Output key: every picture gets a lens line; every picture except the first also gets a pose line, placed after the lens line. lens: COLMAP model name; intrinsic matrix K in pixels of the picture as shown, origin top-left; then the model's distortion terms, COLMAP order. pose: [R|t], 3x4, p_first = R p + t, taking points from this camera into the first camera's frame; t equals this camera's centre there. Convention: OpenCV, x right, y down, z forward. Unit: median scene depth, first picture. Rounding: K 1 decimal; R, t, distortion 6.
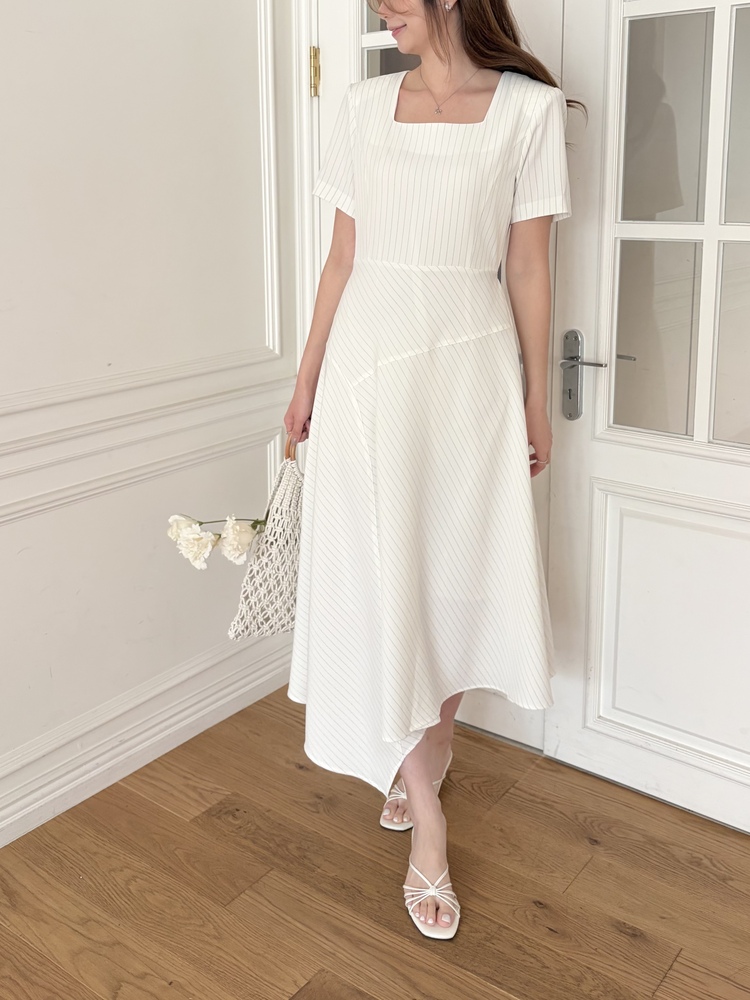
lens RADIAL K [[1011.6, 0, 354.9], [0, 1011.6, 352.9], [0, 0, 1]] dist [0.002946, -0.004669]
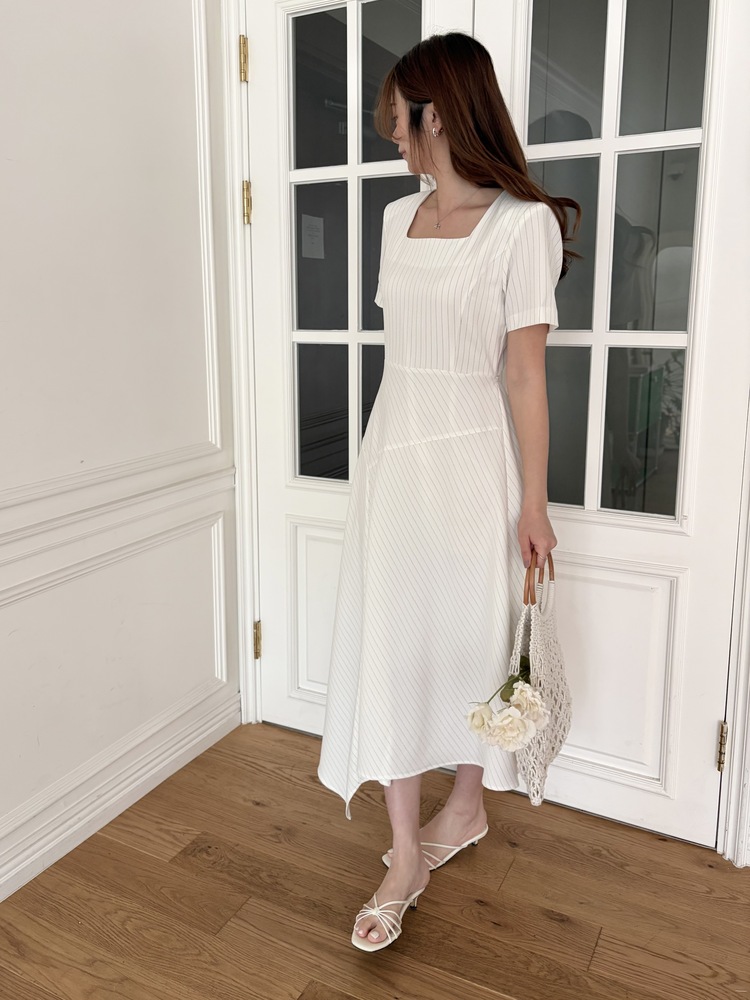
lens RADIAL K [[835.1, 0, 340.5], [0, 835.1, 450.1], [0, 0, 1]] dist [0.004433, -0.007426]
pose [[0.988238, -0.027590, 0.150414, -0.105495], [0.026386, 0.999602, 0.009997, -0.002922], [-0.150630, -0.005911, 0.988573, 0.049087]]
